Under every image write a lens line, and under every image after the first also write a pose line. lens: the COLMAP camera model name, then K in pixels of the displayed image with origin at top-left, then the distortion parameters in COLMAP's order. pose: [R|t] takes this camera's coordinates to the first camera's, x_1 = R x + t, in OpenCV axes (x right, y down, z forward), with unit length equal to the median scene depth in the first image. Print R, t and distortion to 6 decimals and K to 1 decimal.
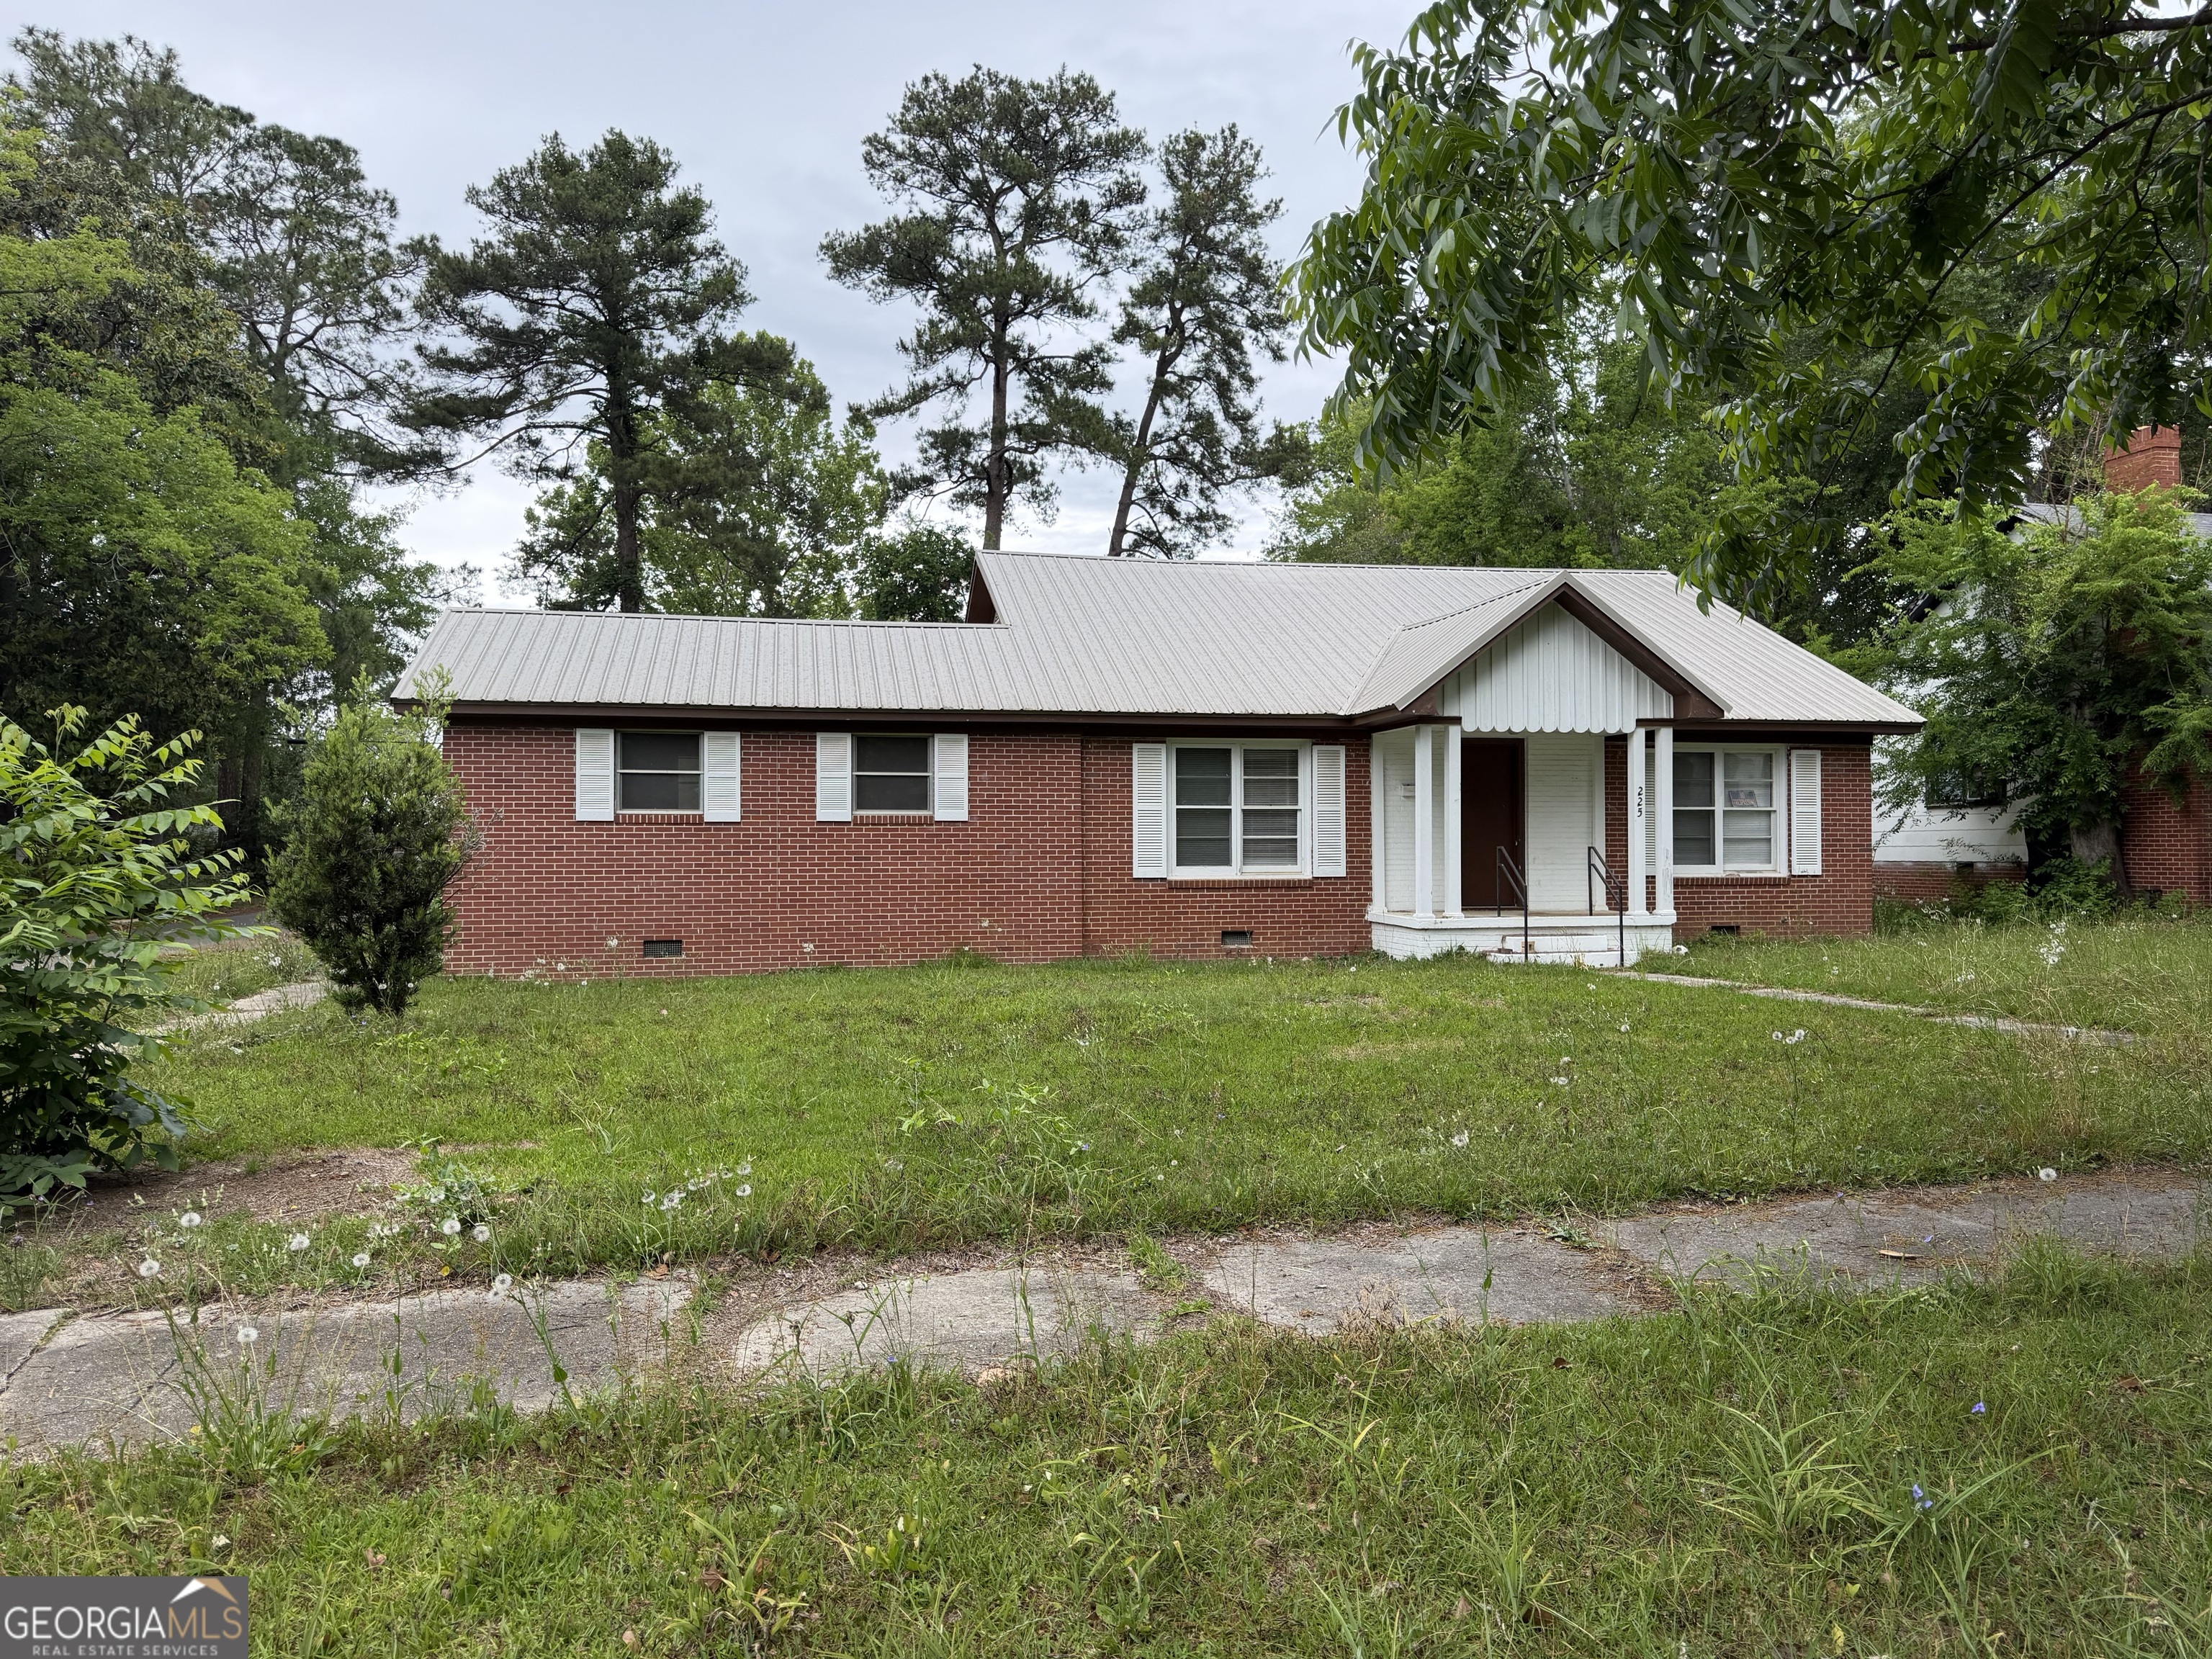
lens RADIAL K [[1569.4, 0, 1106.0], [0, 1569.4, 829.5], [0, 0, 1]] dist [0.076259, -0.084095]
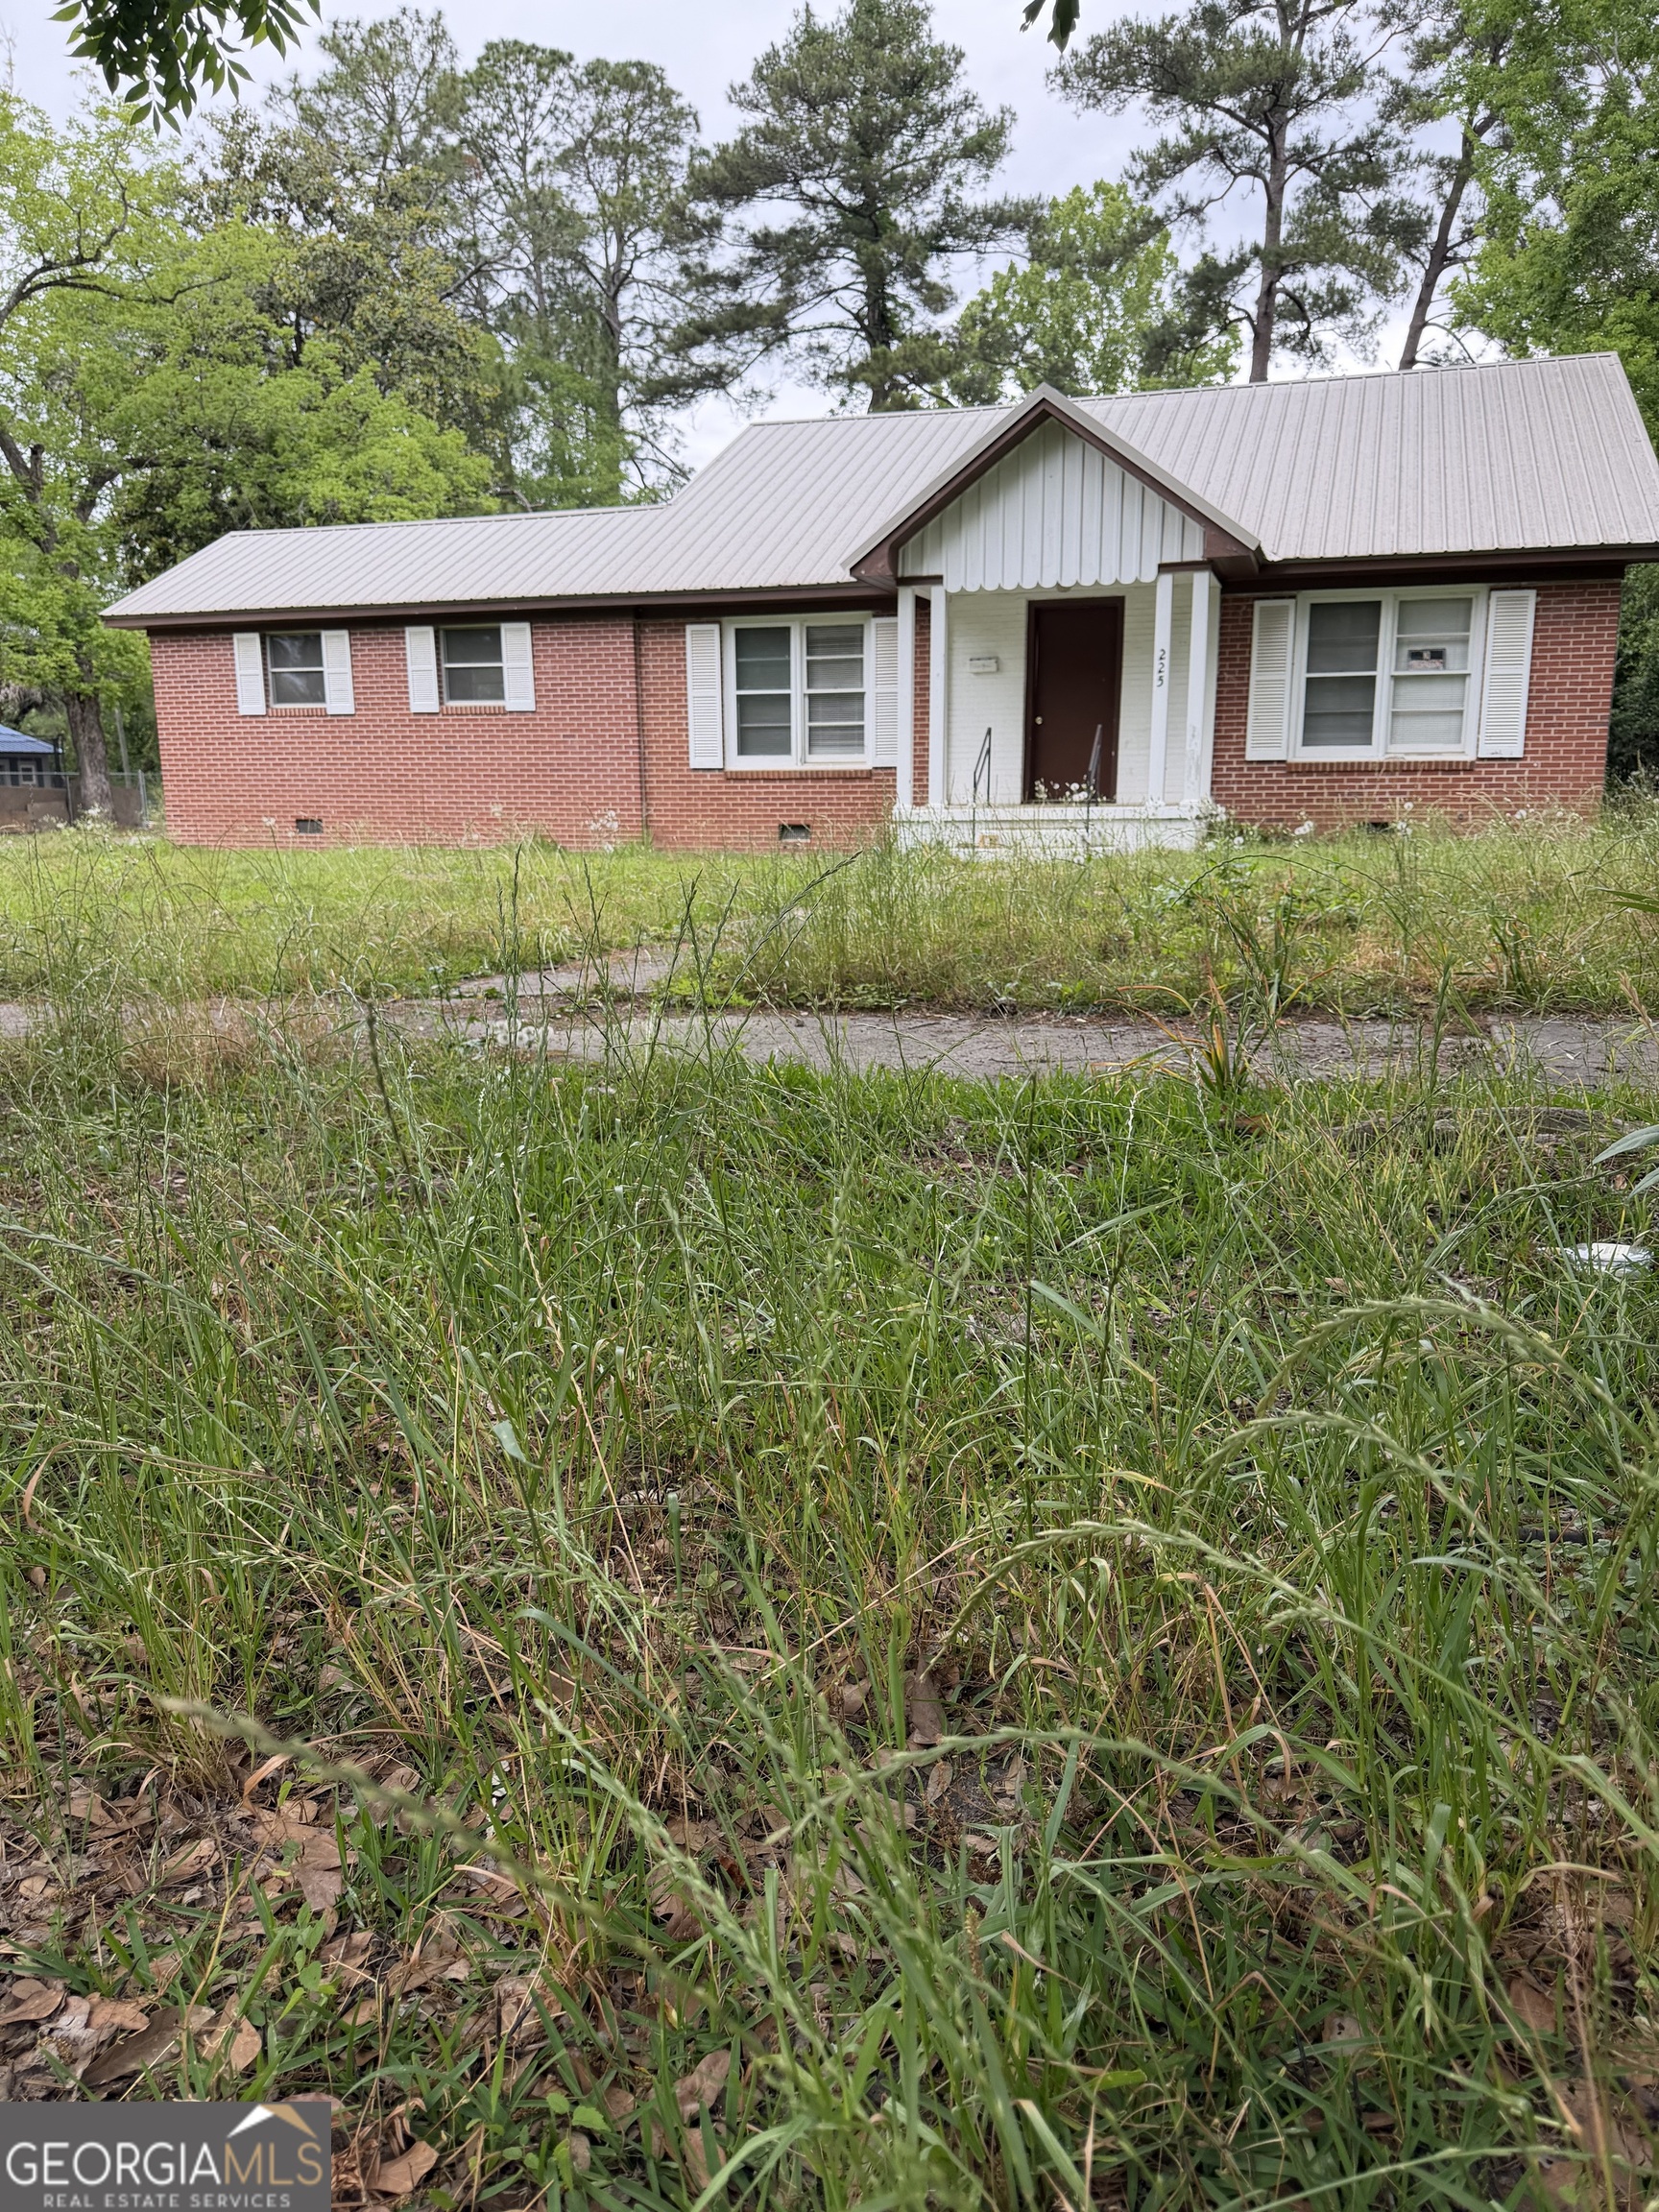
lens RADIAL K [[1583.9, 0, 829.5], [0, 1583.9, 1106.0], [0, 0, 1]] dist [0.015900, -0.013524]
pose [[0.865932, 0.099583, -0.490149, 0.597993], [0.011800, 0.975639, 0.219065, 0.022295], [0.500023, -0.195479, 0.843662, 0.149124]]
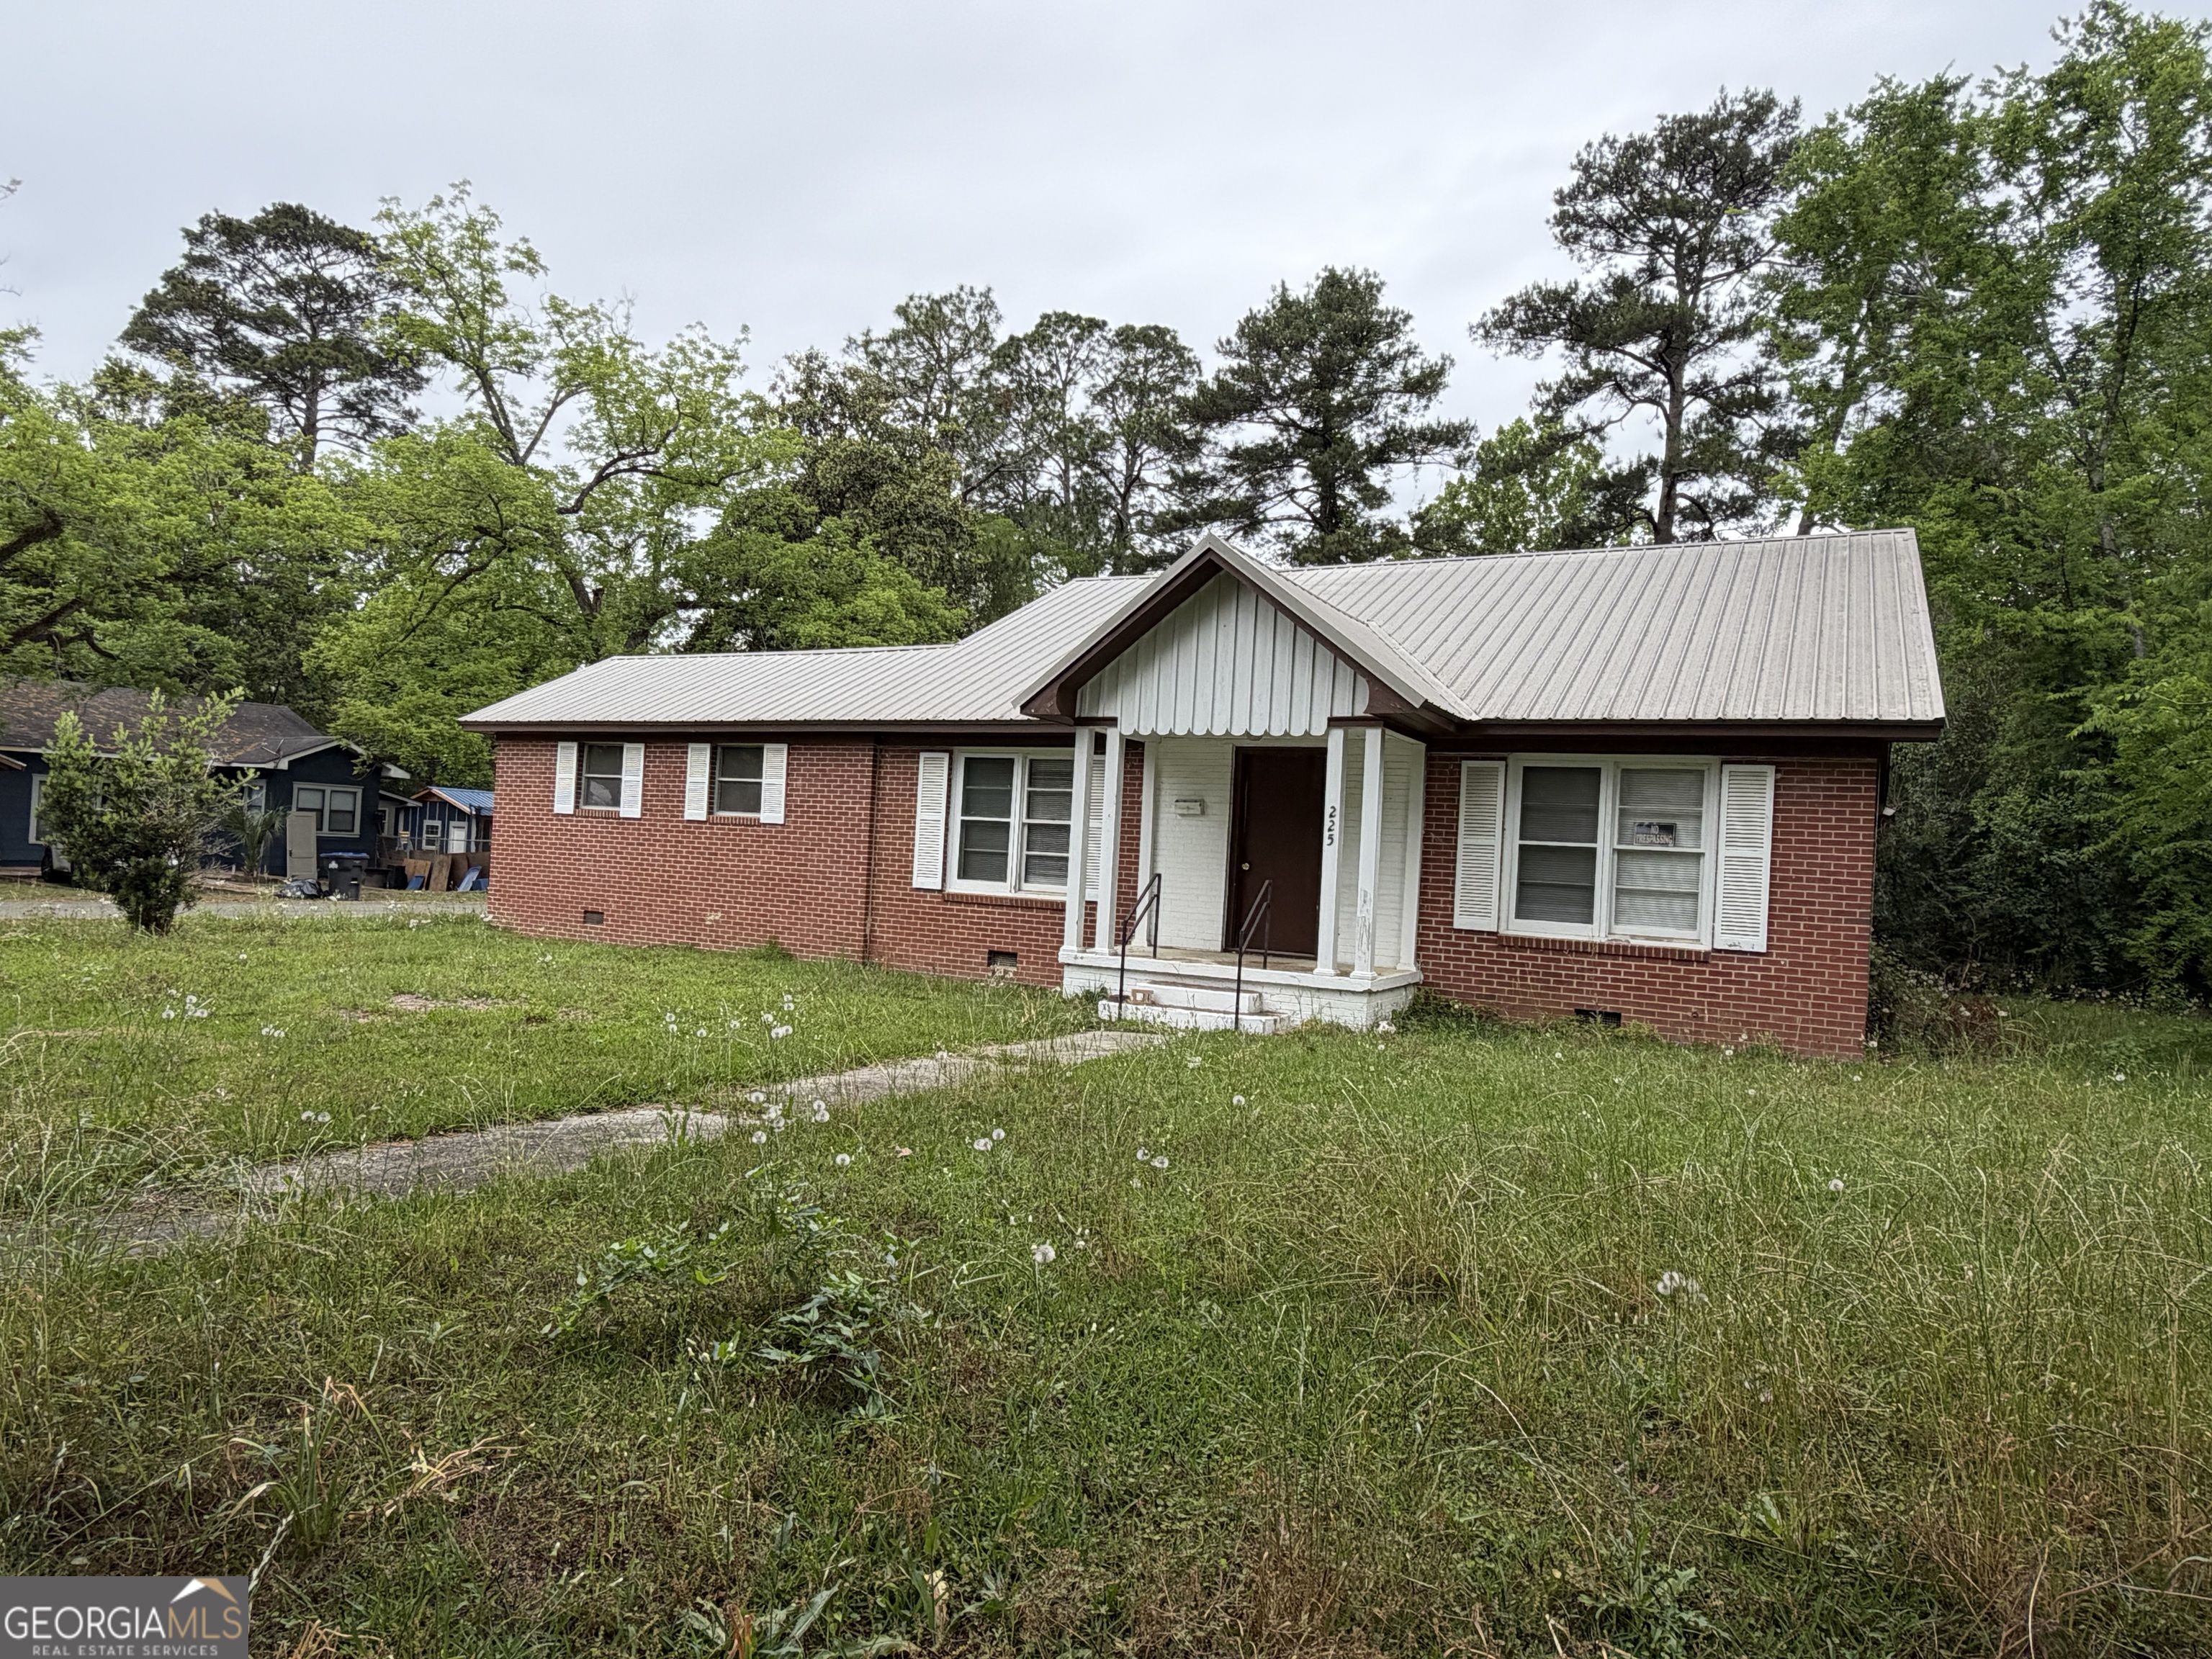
lens RADIAL K [[1328.0, 0, 1114.5], [0, 1328.0, 833.8], [0, 0, 1]] dist [0.007890, 0.000257]
pose [[0.764124, 0.034178, -0.644164, 0.645150], [-0.049424, 0.998762, -0.005636, -0.004751], [0.643174, 0.036144, 0.764867, 0.427295]]
